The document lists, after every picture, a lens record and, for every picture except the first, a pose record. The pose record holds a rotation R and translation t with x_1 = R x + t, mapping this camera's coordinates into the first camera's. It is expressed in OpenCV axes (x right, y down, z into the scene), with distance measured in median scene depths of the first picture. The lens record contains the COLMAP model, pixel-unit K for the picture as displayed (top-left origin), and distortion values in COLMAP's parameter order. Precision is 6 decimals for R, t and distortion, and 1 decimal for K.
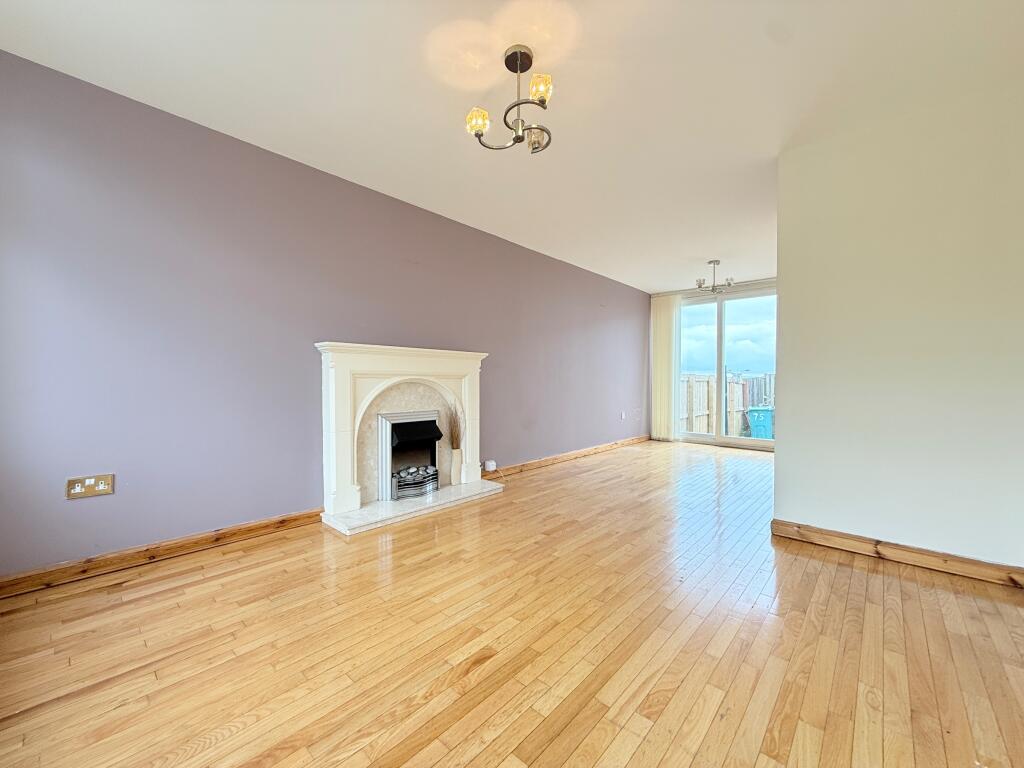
lens RADIAL K [[407.4, 0, 512.0], [0, 407.4, 384.0], [0, 0, 1]] dist [0.001166, 0.000164]
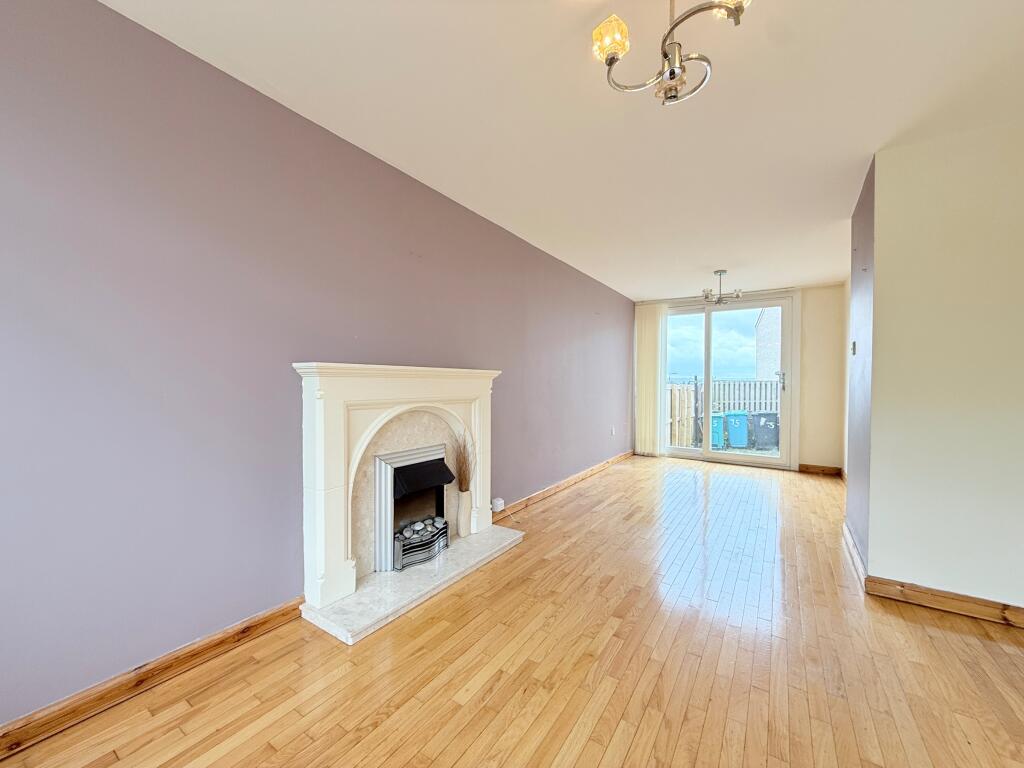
lens RADIAL K [[407.4, 0, 512.0], [0, 407.4, 384.0], [0, 0, 1]] dist [0.001166, 0.000164]
pose [[0.988030, 0.003485, 0.154225, -0.190146], [-0.003289, 0.999993, -0.001526, -0.055232], [-0.154229, 0.001000, 0.988035, 0.218276]]
